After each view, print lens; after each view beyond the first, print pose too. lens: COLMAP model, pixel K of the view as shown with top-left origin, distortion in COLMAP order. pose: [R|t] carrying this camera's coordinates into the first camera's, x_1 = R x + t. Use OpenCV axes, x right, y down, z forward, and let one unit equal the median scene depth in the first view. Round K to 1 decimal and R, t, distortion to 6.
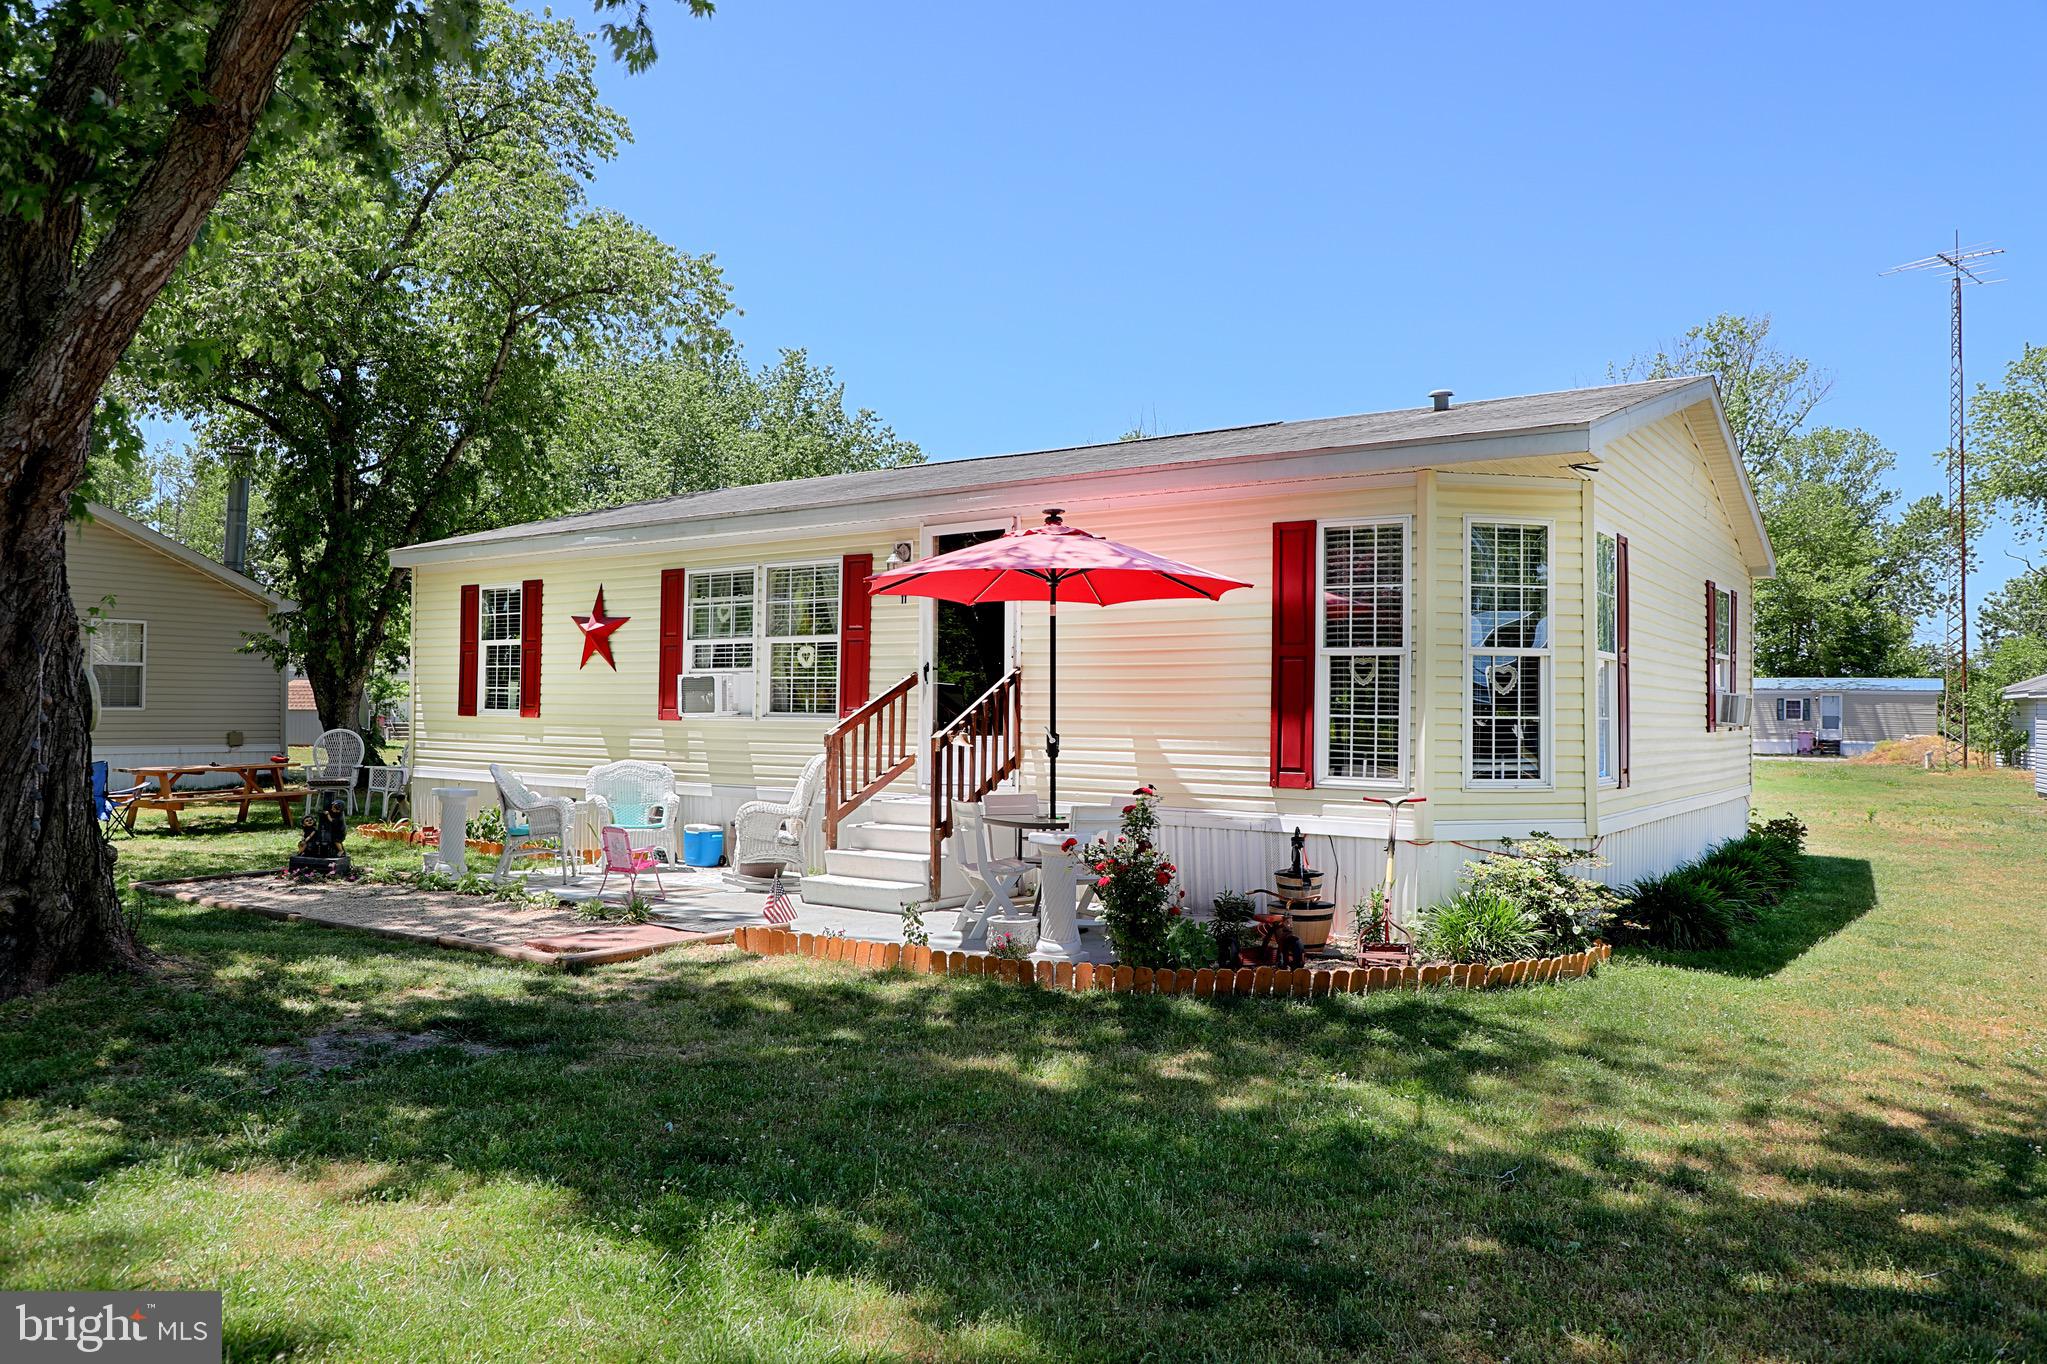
lens RADIAL K [[1365.3, 0, 1018.1], [0, 1365.3, 701.5], [0, 0, 1]] dist [-0.064848, 0.041566]
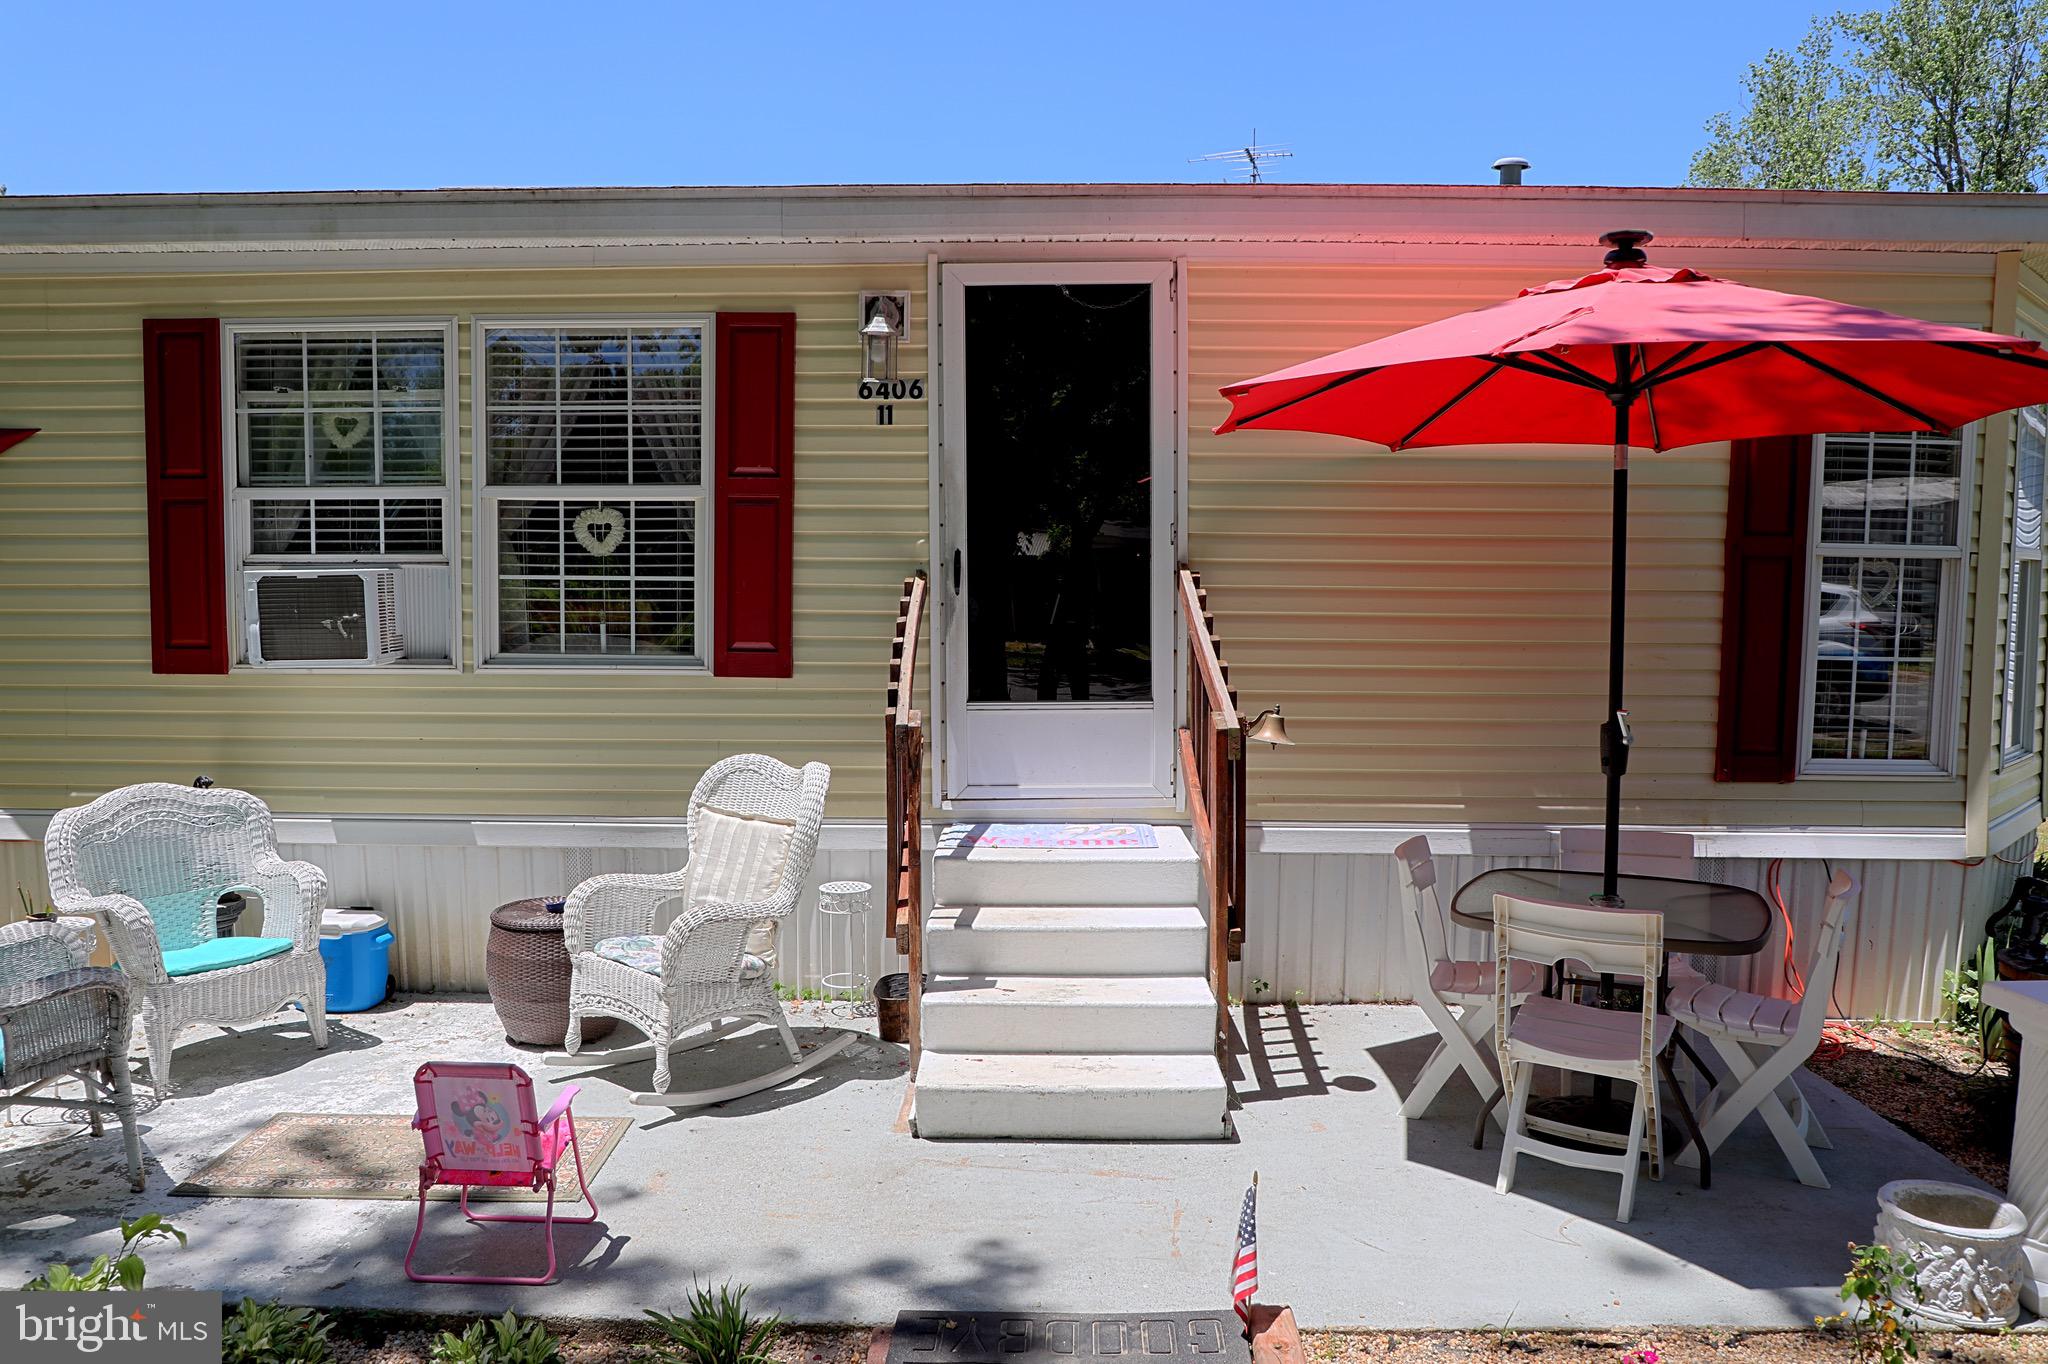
lens RADIAL K [[1402.1, 0, 1036.6], [0, 1402.1, 683.7], [0, 0, 1]] dist [-0.078608, 0.041631]
pose [[0.829981, -0.047439, 0.555770, -0.335574], [-0.000821, 0.996272, 0.086265, -0.025641], [-0.557791, -0.072054, 0.826848, 0.600231]]
